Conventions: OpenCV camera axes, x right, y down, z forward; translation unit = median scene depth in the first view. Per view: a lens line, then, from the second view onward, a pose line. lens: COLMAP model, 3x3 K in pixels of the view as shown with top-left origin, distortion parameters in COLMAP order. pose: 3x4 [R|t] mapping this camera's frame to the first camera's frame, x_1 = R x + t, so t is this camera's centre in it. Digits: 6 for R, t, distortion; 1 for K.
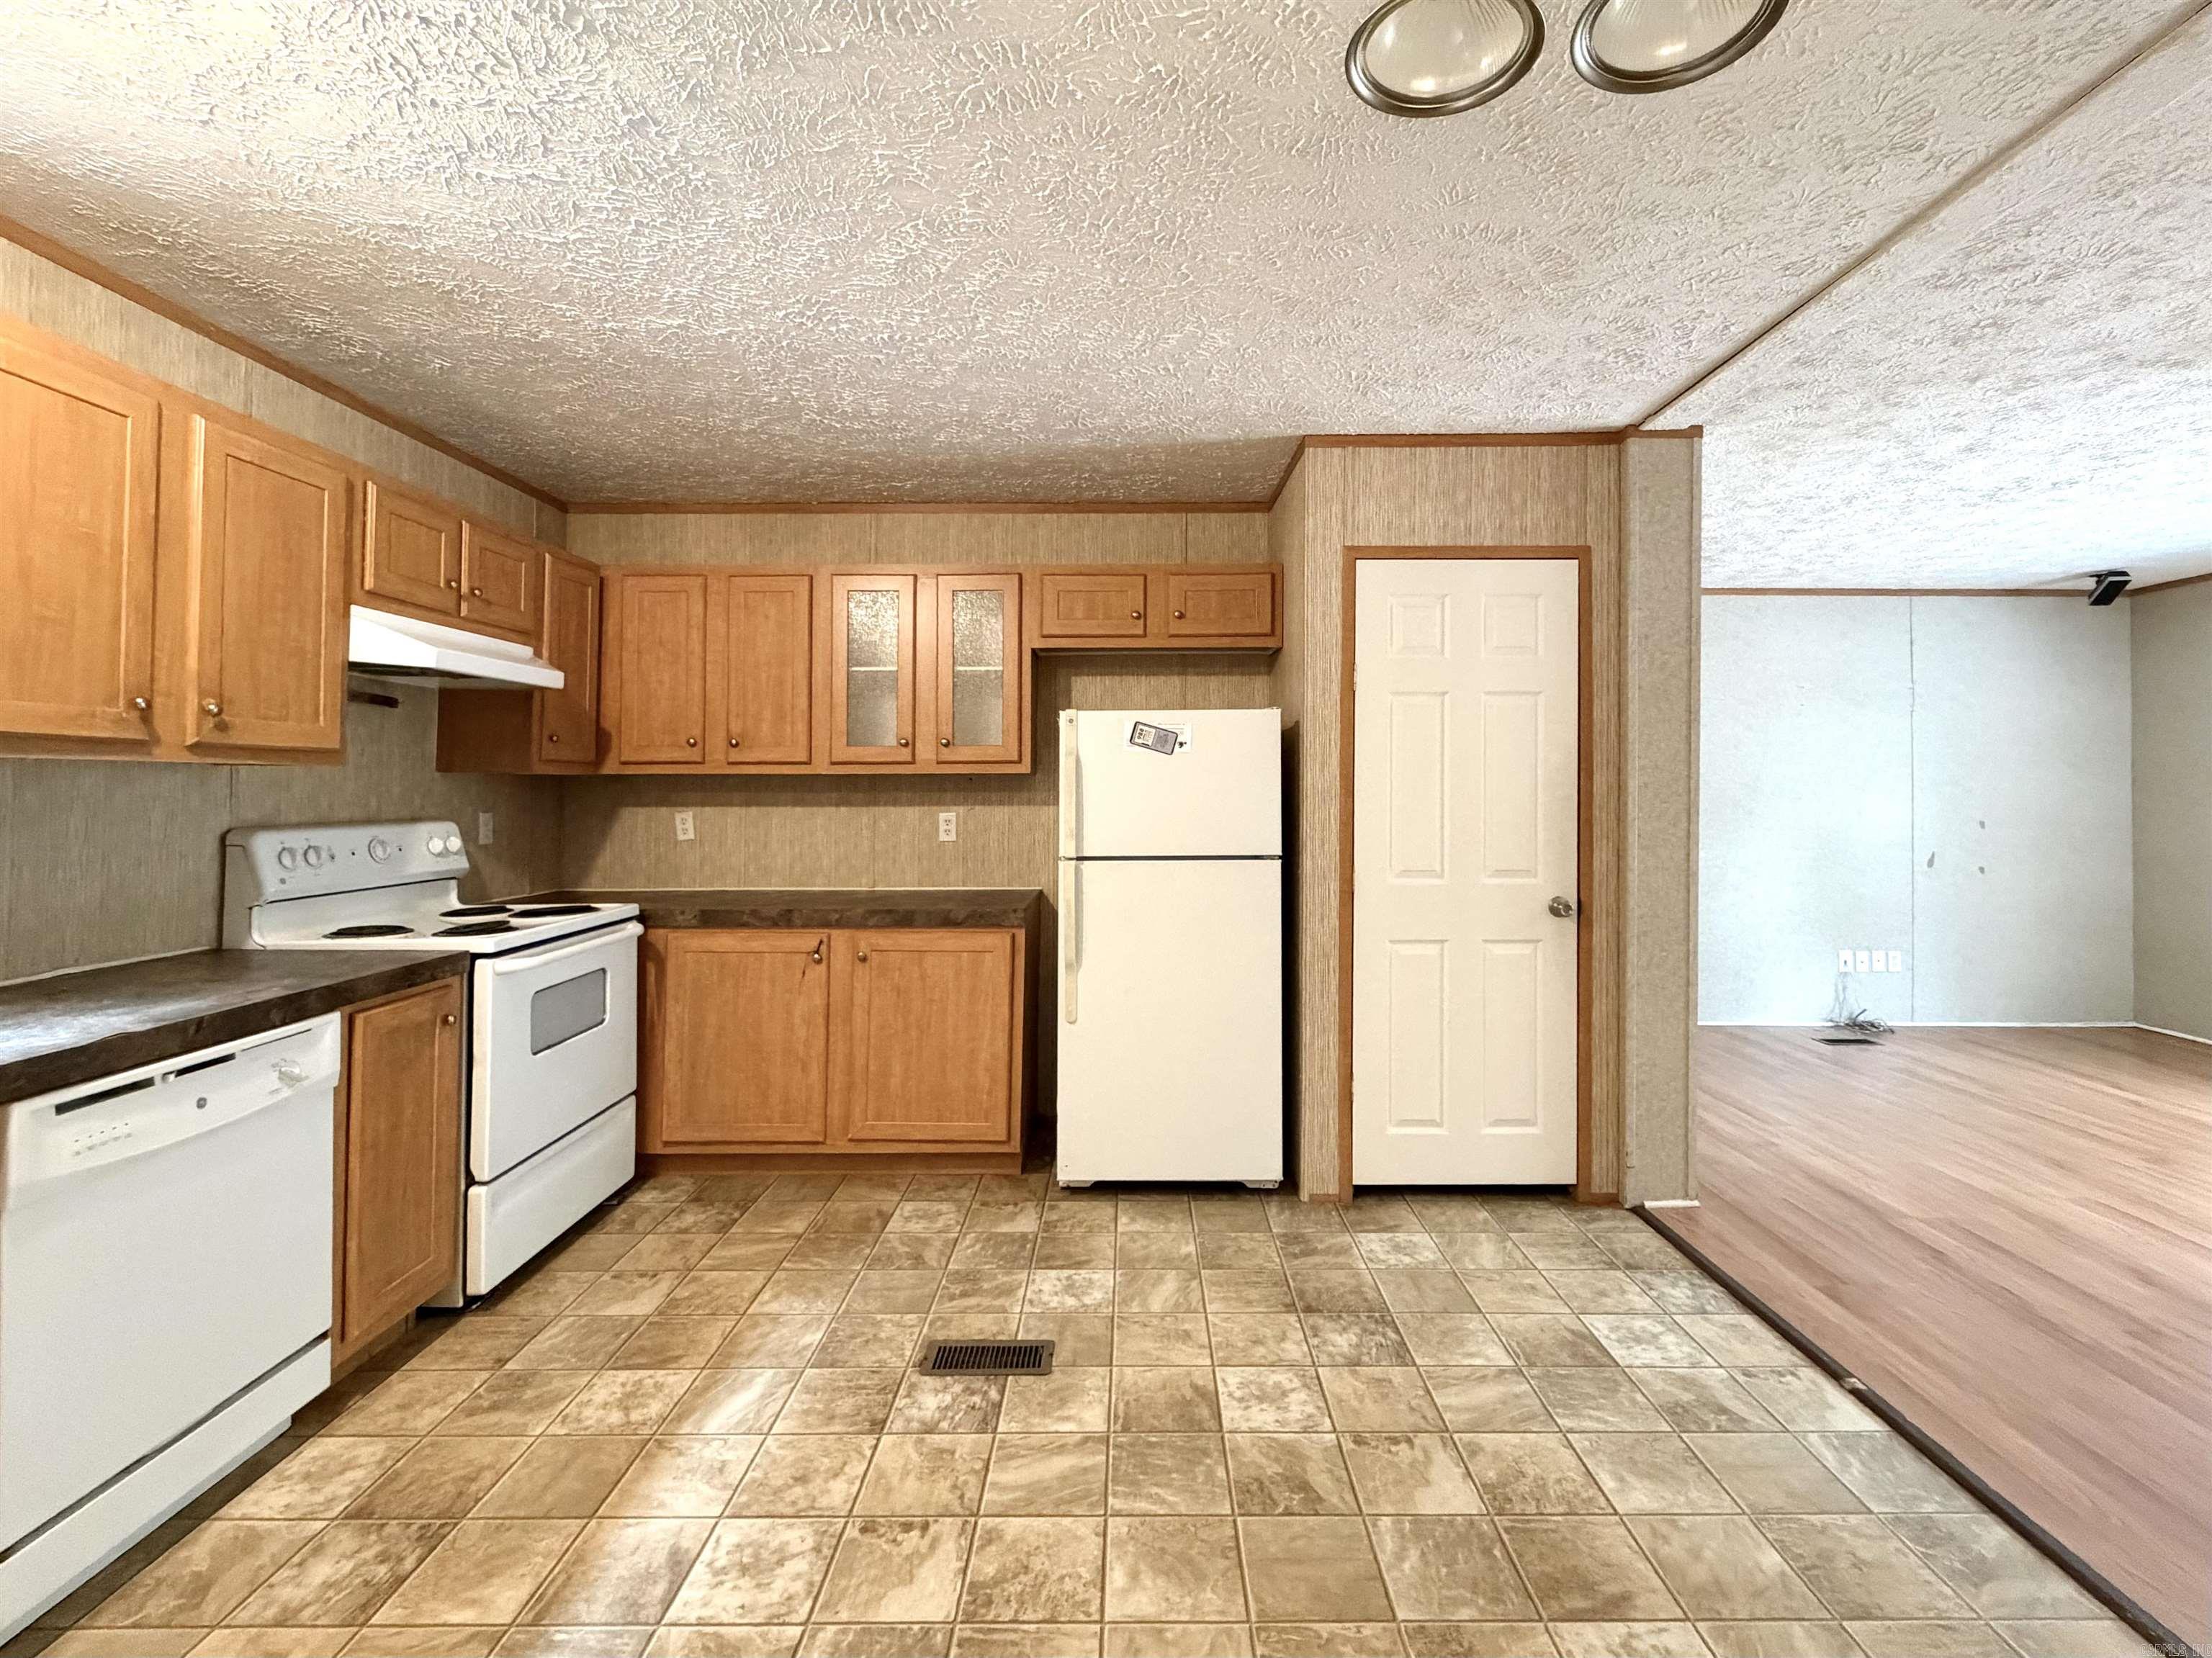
lens RADIAL K [[981.2, 0, 1138.2], [0, 981.2, 772.9], [0, 0, 1]] dist [-0.005893, 0.001198]
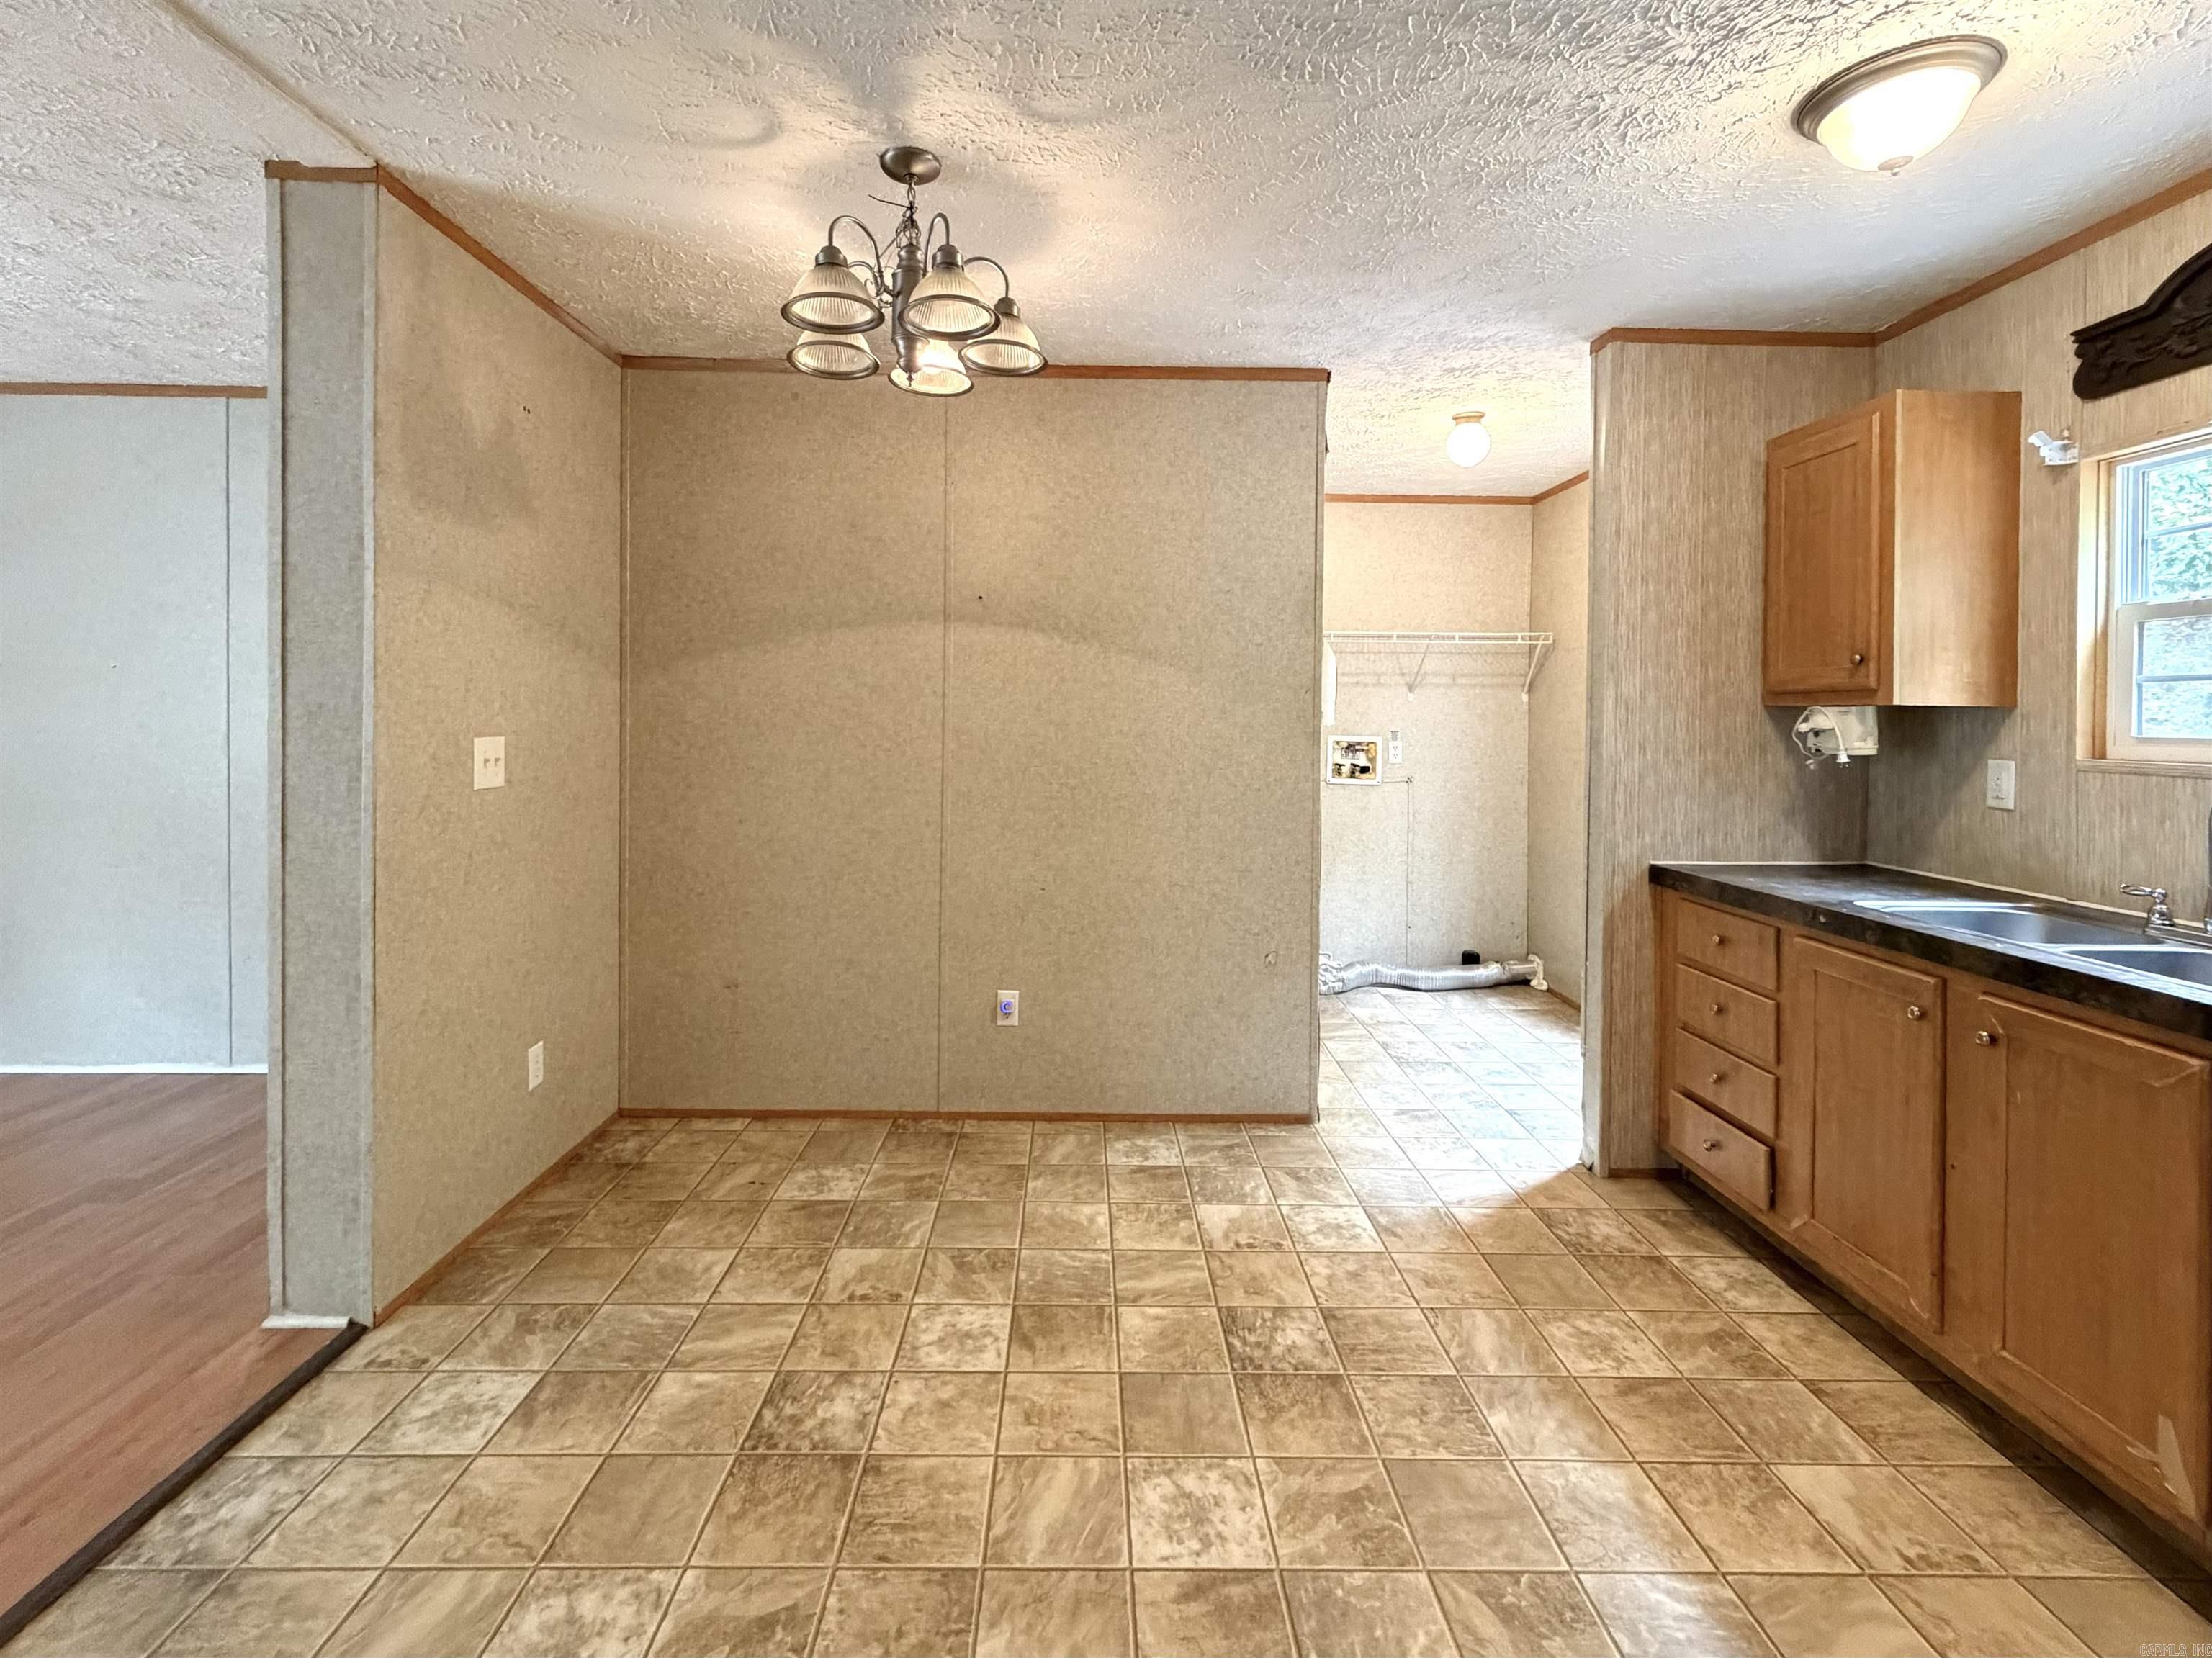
lens RADIAL K [[981.2, 0, 1098.6], [0, 981.2, 743.4], [0, 0, 1]] dist [-0.005893, 0.001198]
pose [[-0.999838, -0.011244, -0.014040, 0.009716], [-0.011236, 0.999937, -0.000653, 0.027542], [0.014047, -0.000495, -0.999901, 1.653105]]
